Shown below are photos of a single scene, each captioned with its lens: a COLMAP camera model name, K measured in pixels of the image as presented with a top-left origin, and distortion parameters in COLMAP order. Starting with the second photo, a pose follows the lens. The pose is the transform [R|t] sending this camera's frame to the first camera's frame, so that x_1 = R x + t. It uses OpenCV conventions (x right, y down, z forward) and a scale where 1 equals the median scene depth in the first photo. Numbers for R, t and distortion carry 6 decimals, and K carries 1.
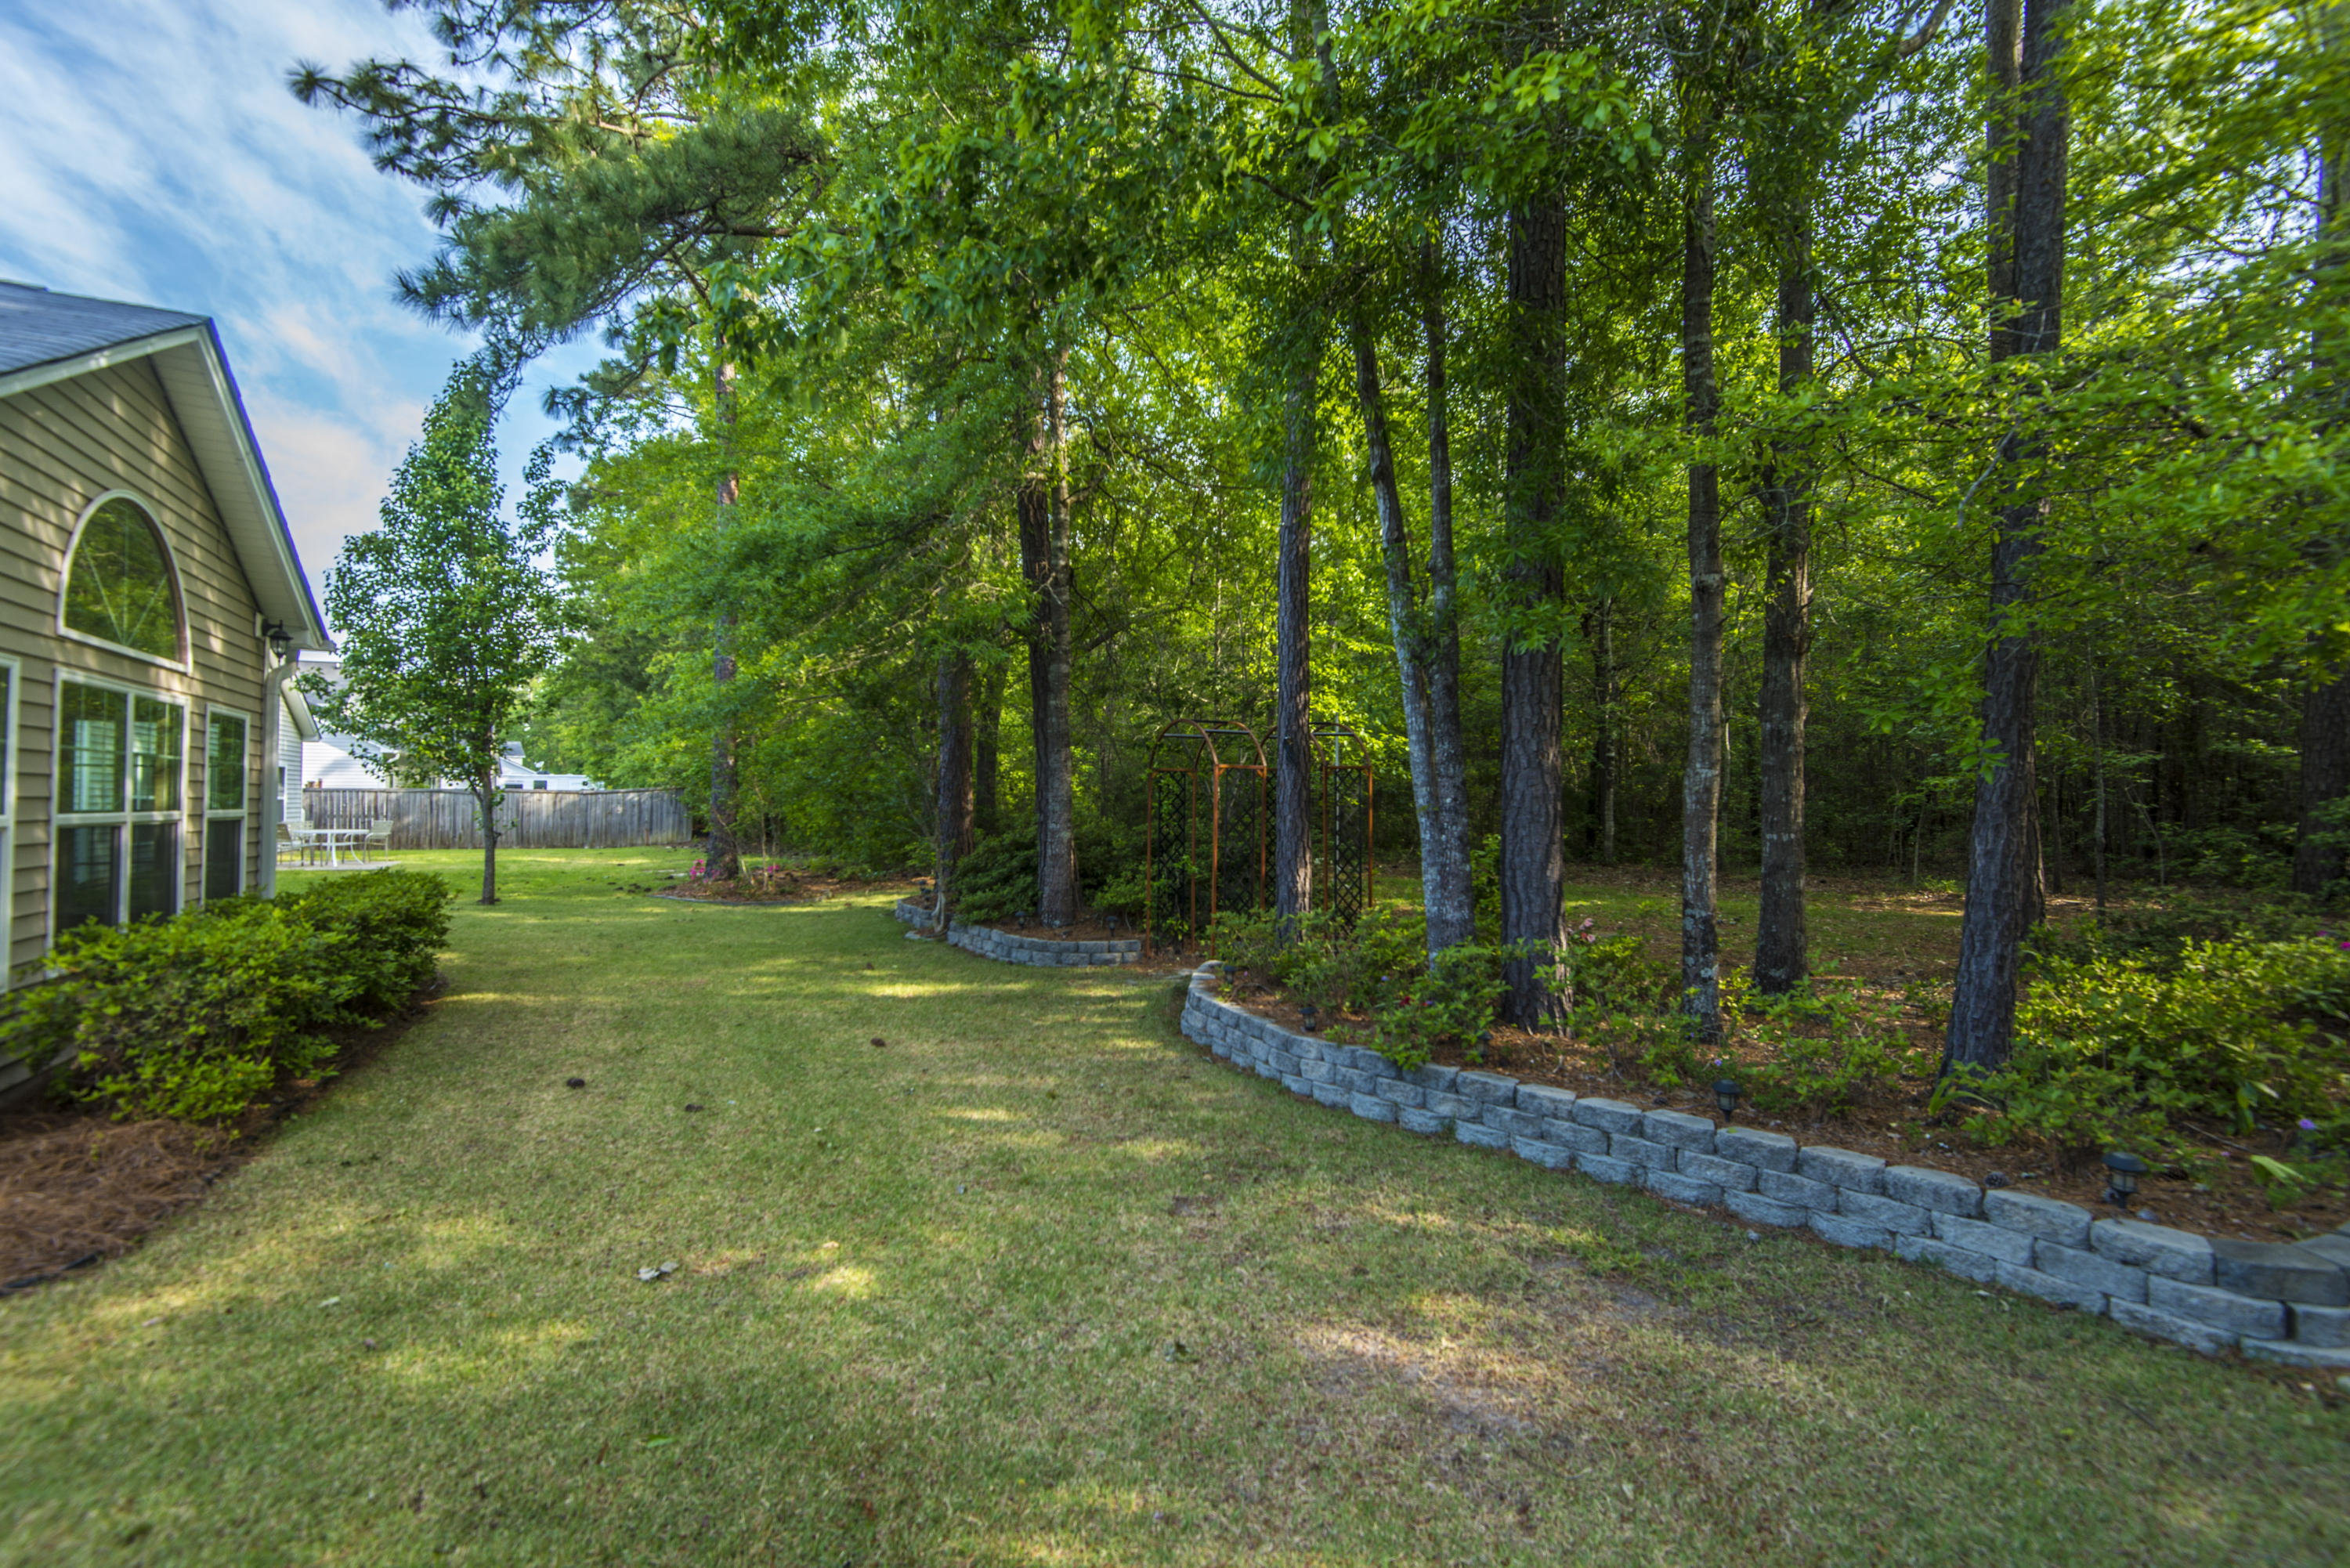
lens RADIAL K [[1063.5, 0, 1173.4], [0, 1063.5, 782.4], [0, 0, 1]] dist [0.028048, -0.013032]
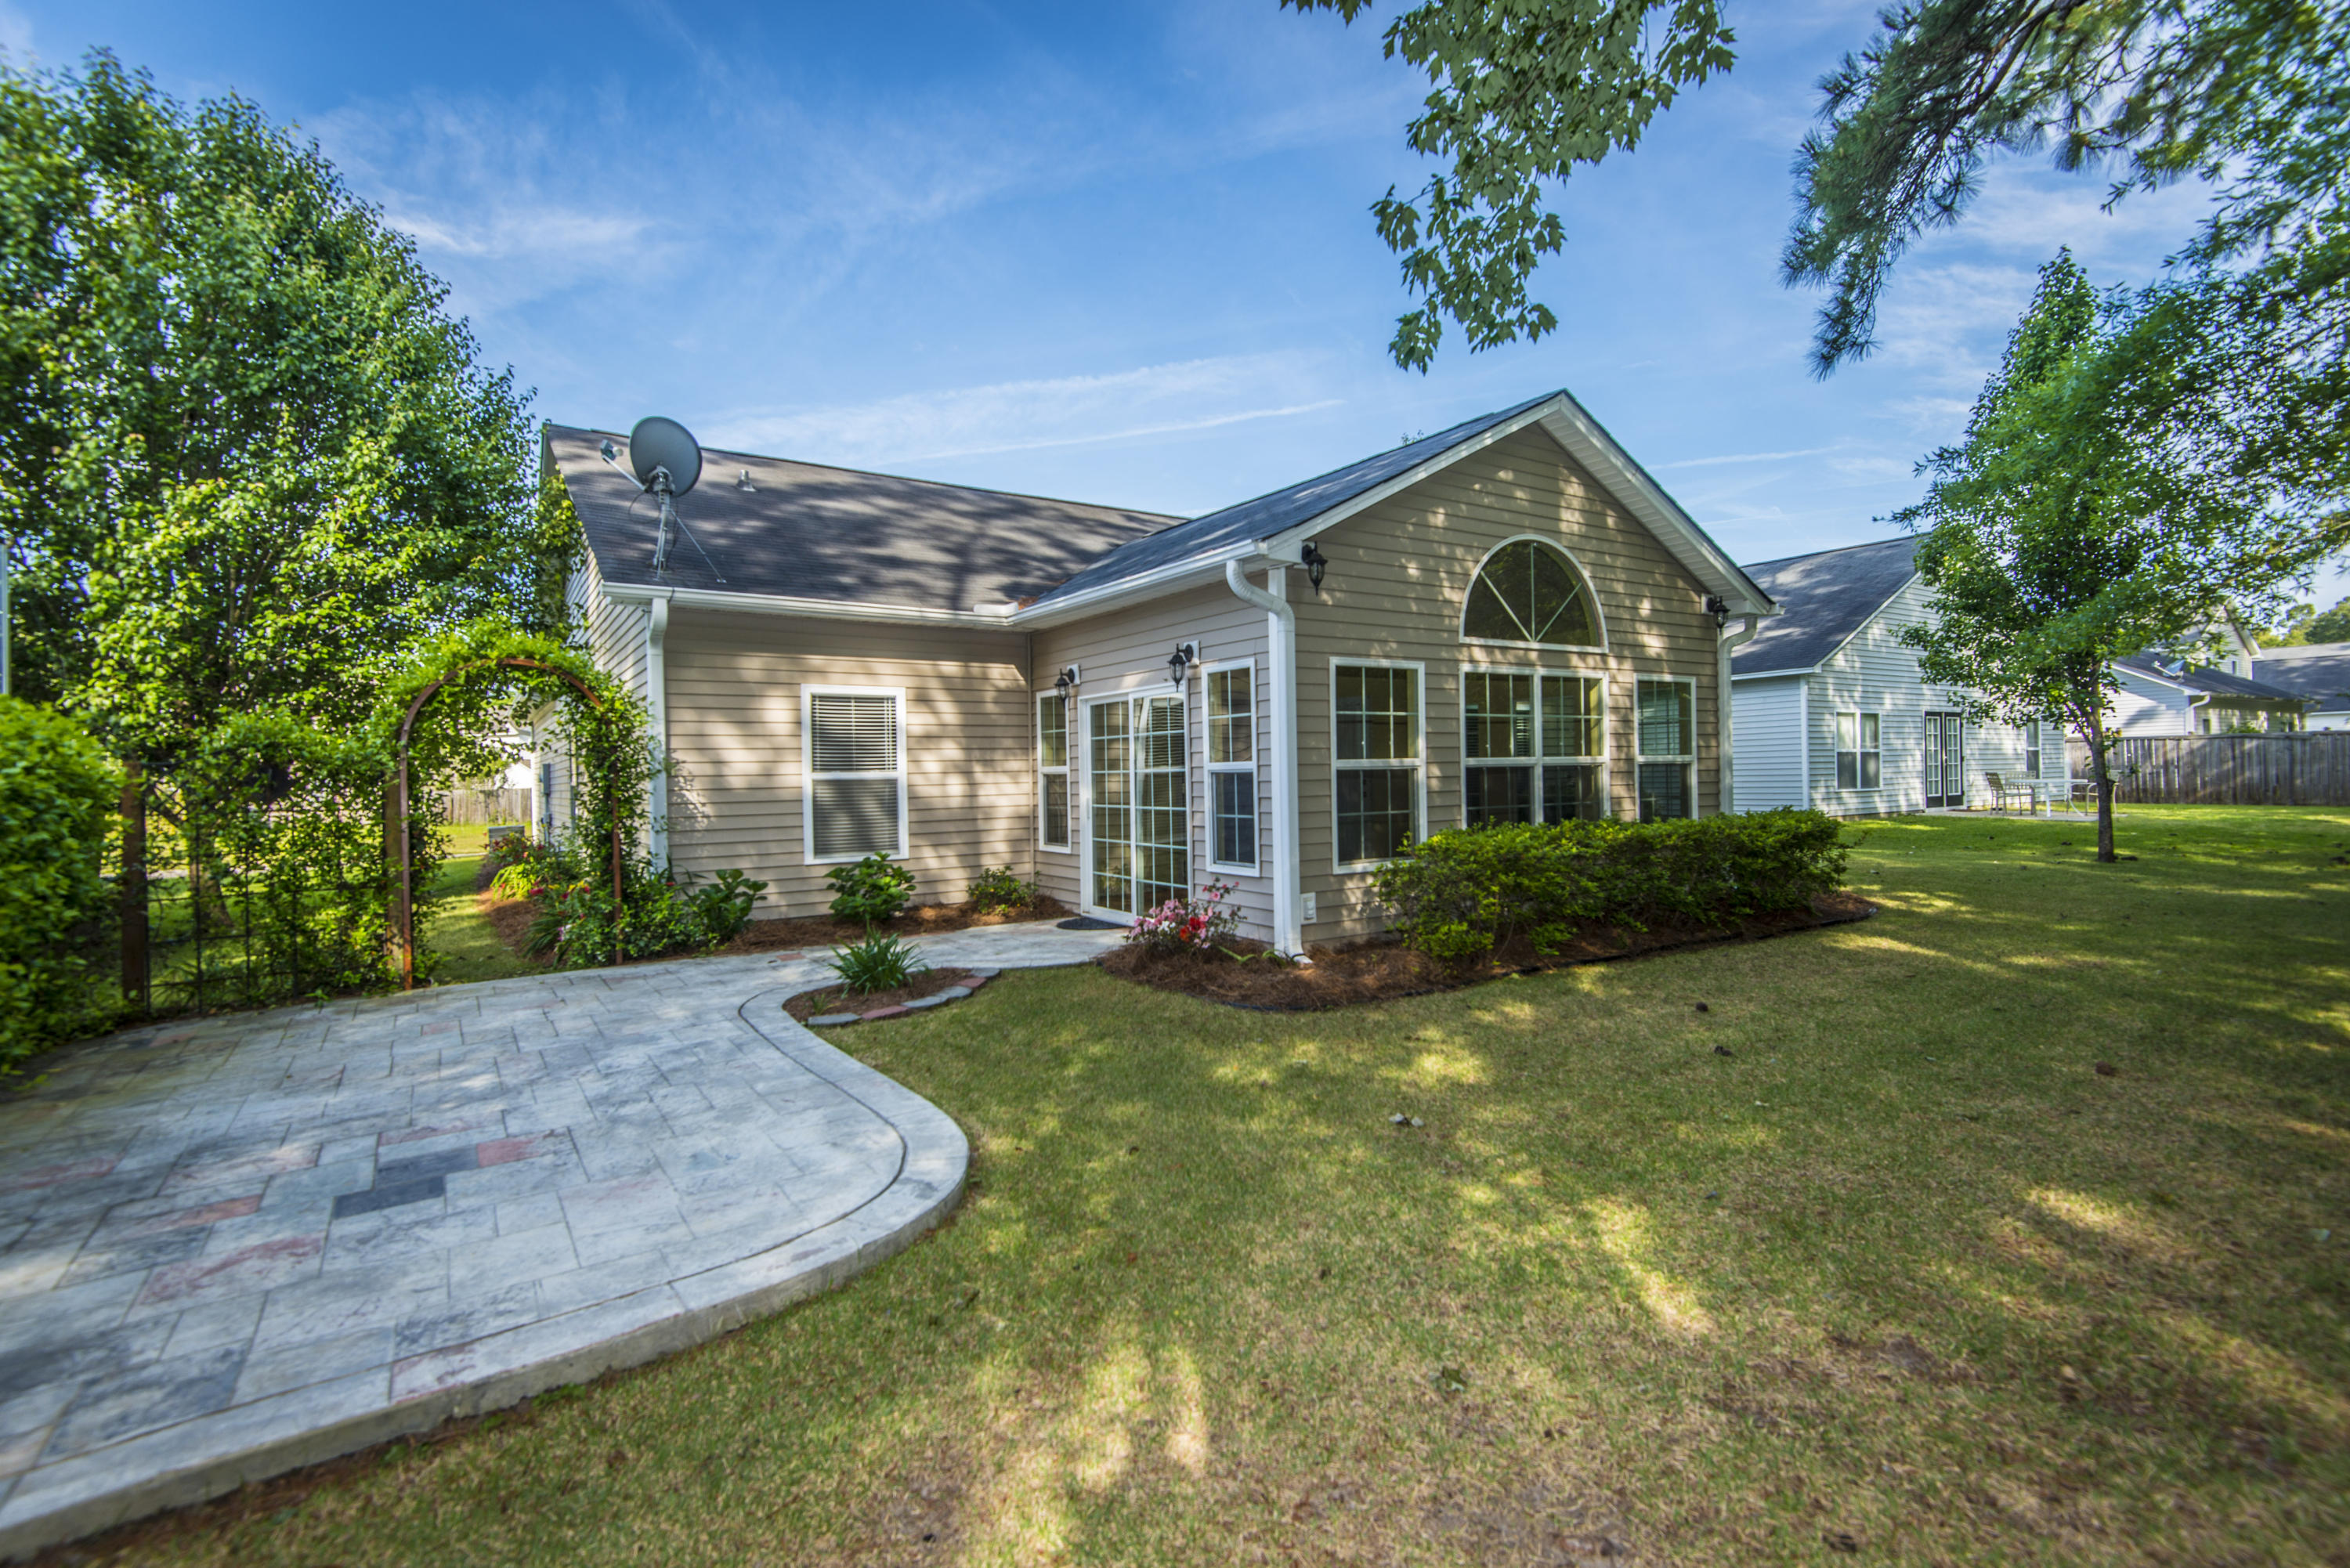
lens RADIAL K [[1063.5, 0, 1173.4], [0, 1063.5, 778.3], [0, 0, 1]] dist [0.028048, -0.013032]
pose [[0.106696, 0.000758, -0.994291, 0.413473], [0.036506, 0.999322, 0.004679, 0.032924], [0.993621, -0.036797, 0.106596, 0.377411]]
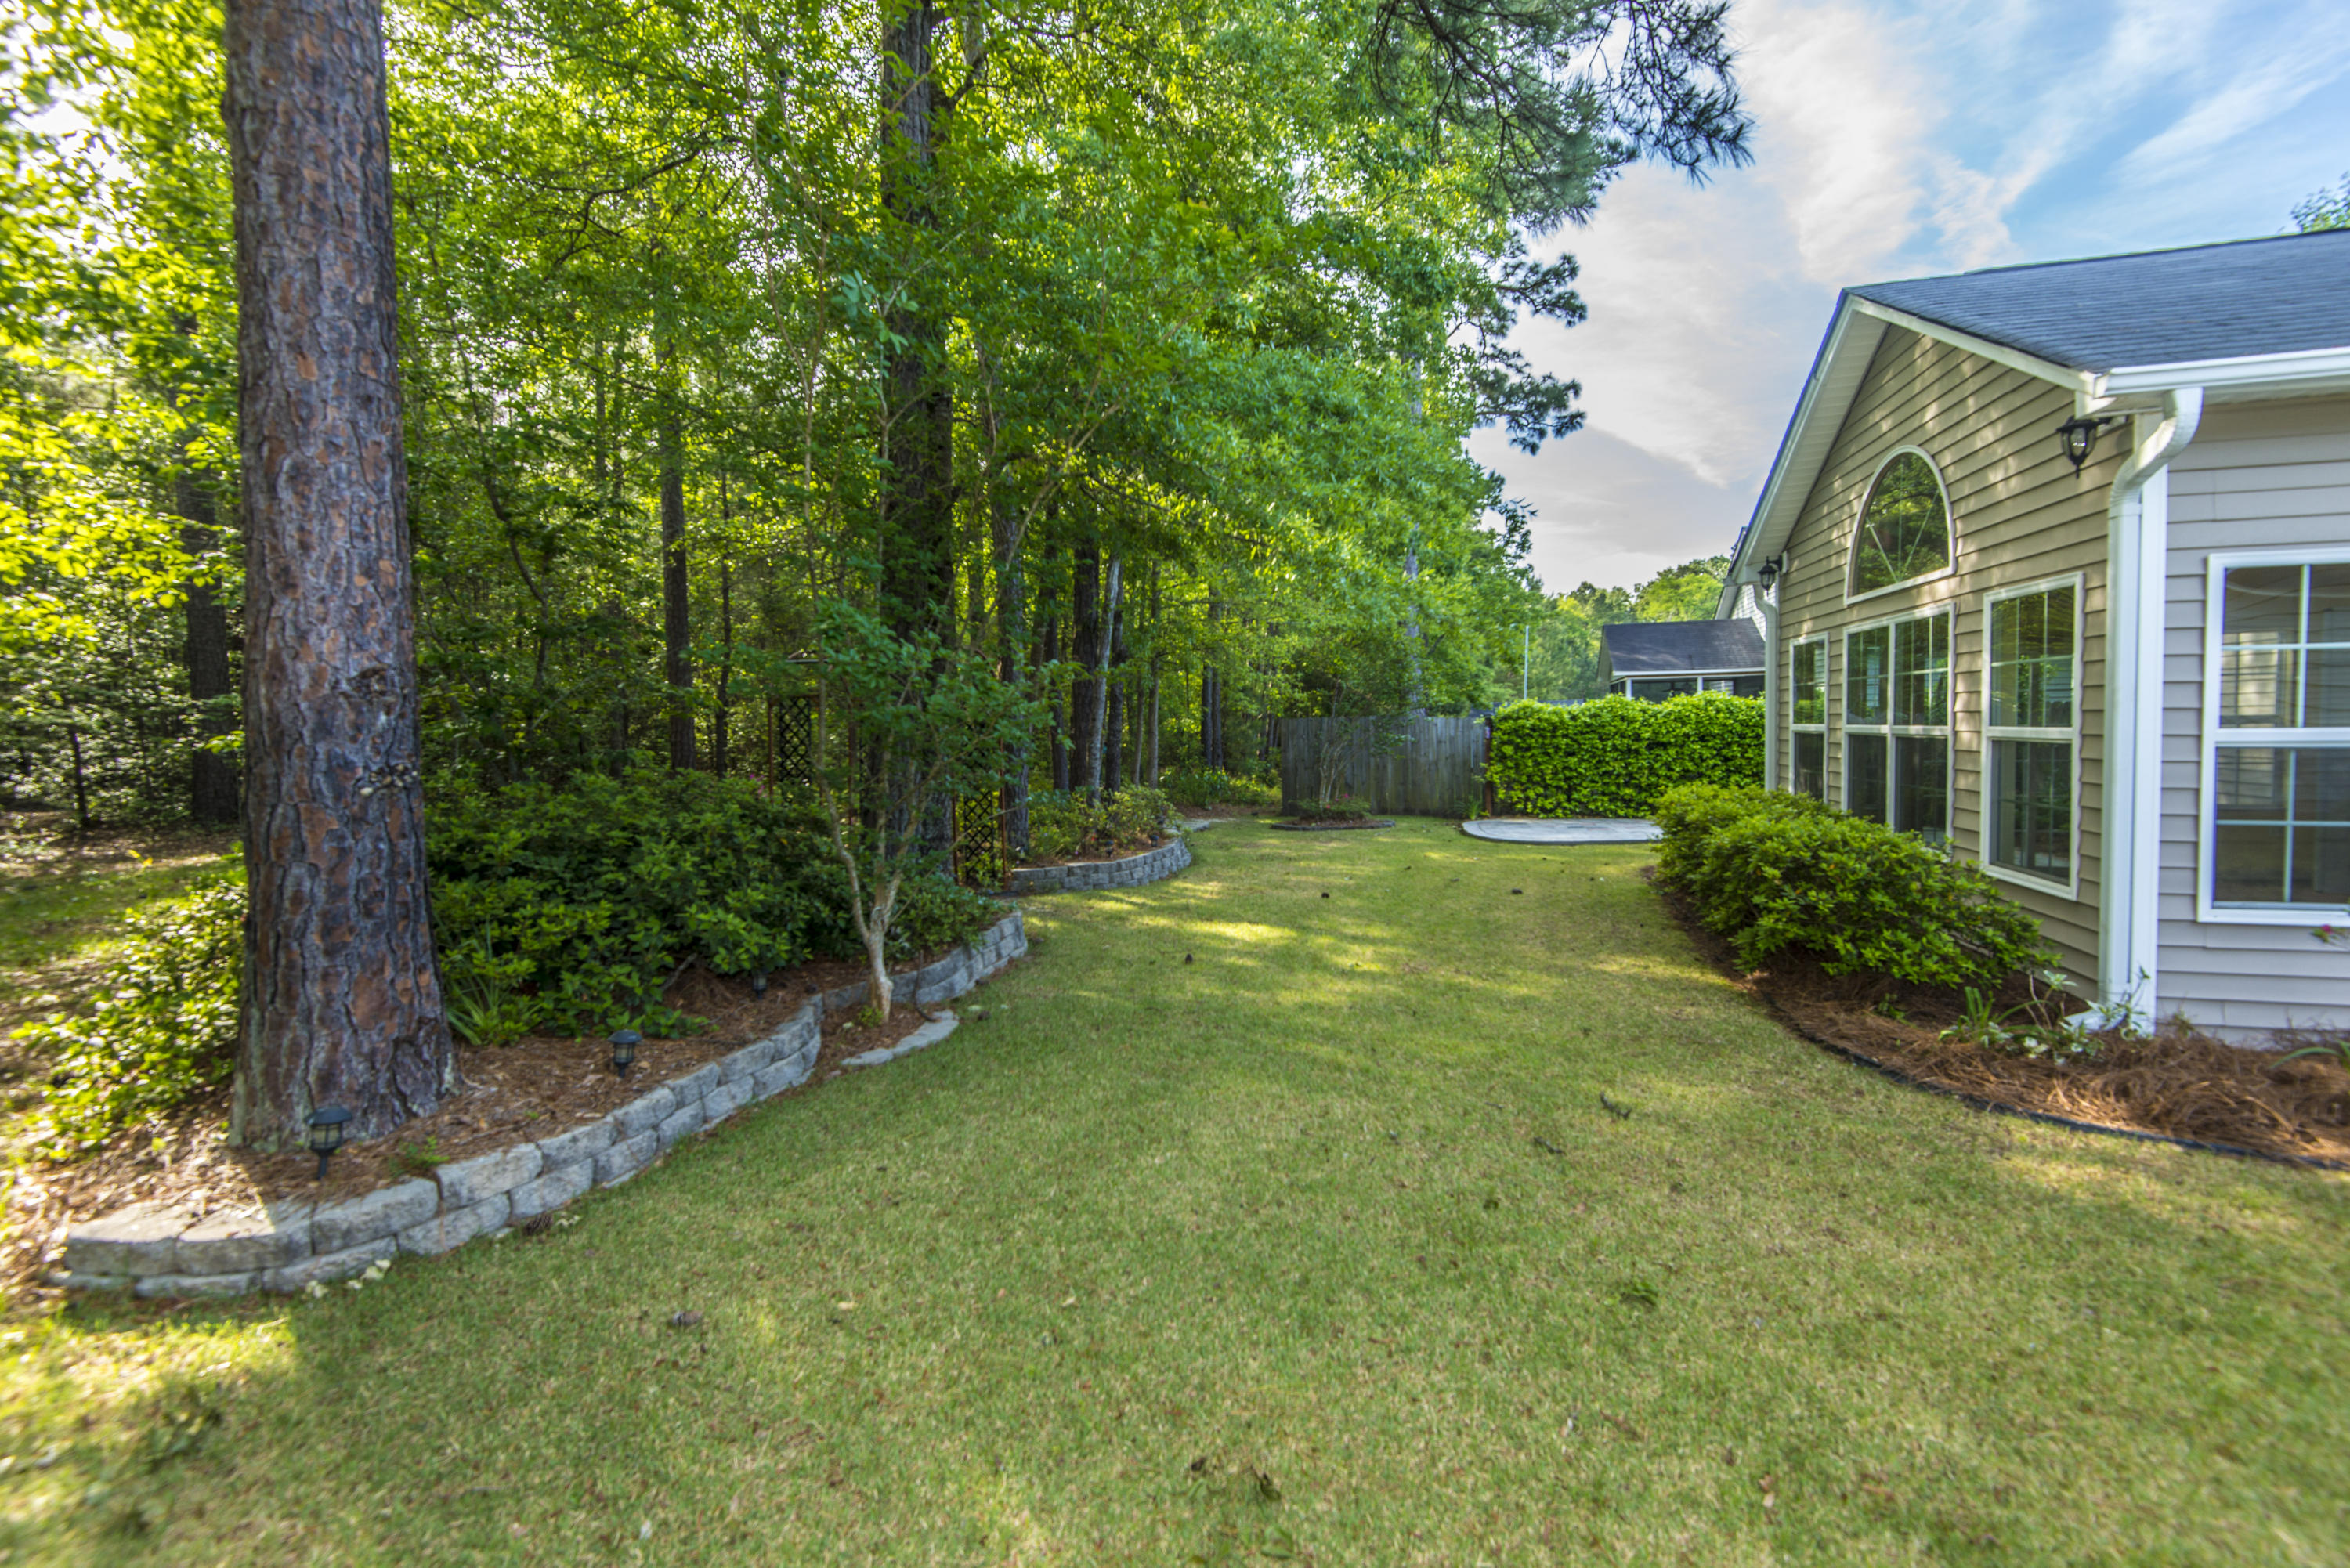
lens RADIAL K [[1063.5, 0, 1170.8], [0, 1063.5, 774.4], [0, 0, 1]] dist [0.028048, -0.013032]
pose [[-0.741144, -0.022982, 0.670952, -1.221336], [0.002076, 0.999331, 0.036524, 0.038490], [-0.671342, 0.028462, -0.740601, 2.496623]]
